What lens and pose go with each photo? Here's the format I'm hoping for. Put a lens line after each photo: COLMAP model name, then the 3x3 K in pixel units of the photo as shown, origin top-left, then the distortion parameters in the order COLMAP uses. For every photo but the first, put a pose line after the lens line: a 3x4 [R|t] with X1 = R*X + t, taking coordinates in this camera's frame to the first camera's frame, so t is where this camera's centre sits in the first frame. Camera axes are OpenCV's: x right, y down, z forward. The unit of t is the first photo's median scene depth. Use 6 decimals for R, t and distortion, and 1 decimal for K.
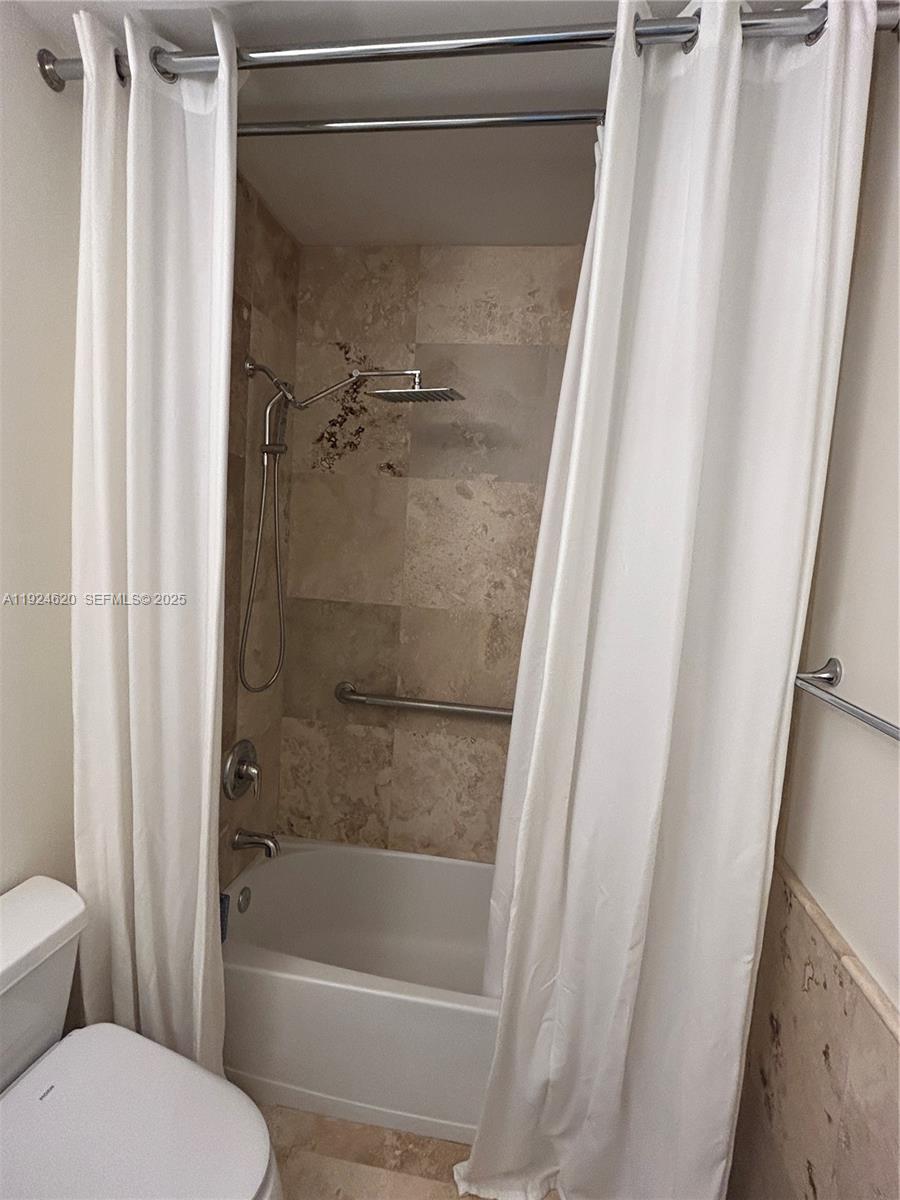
lens RADIAL K [[595.1, 0, 450.1], [0, 595.1, 604.7], [0, 0, 1]] dist [-0.015016, -0.001917]
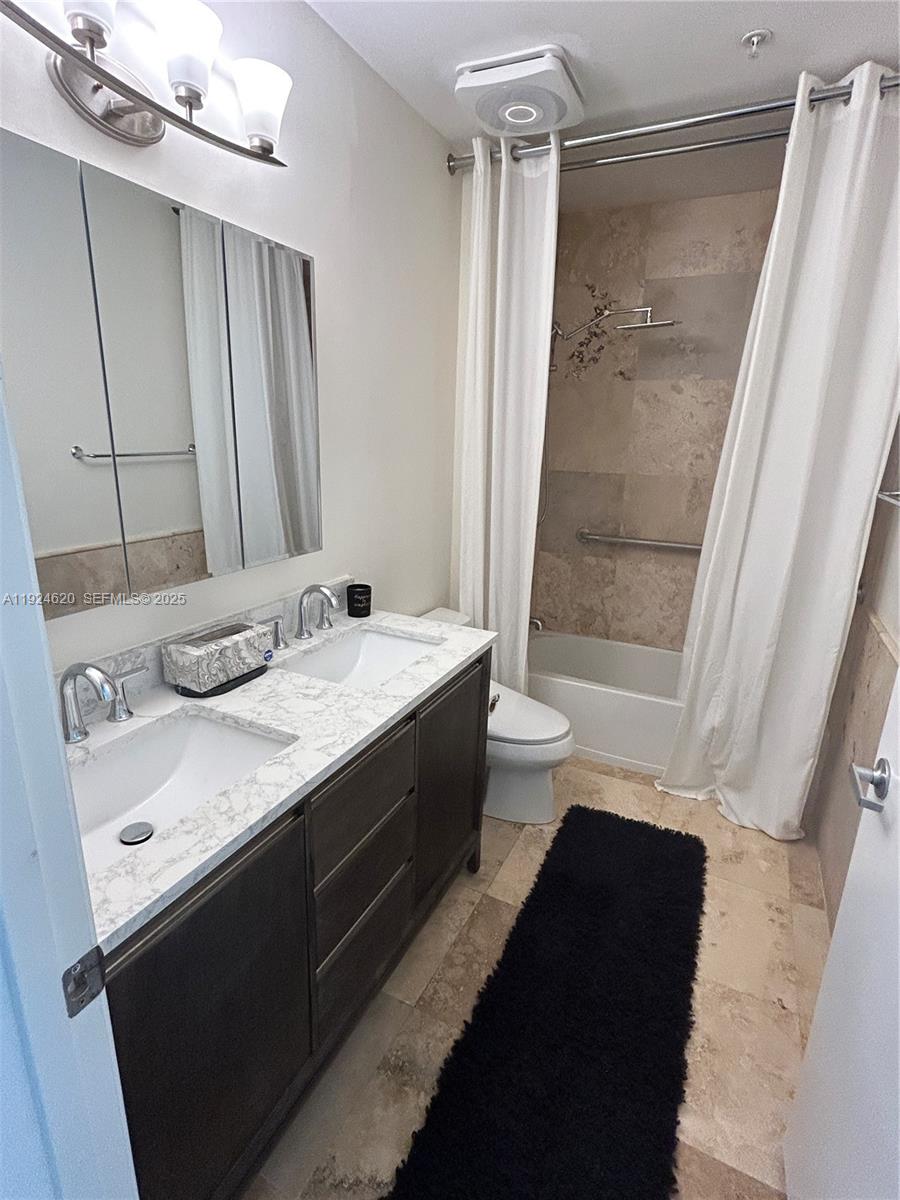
lens RADIAL K [[595.1, 0, 449.1], [0, 595.1, 599.8], [0, 0, 1]] dist [-0.015016, -0.001917]
pose [[0.954342, 0.042495, -0.295677, -0.053168], [0.005372, 0.987228, 0.159223, 0.073682], [0.298667, -0.153542, 0.941925, -0.540821]]
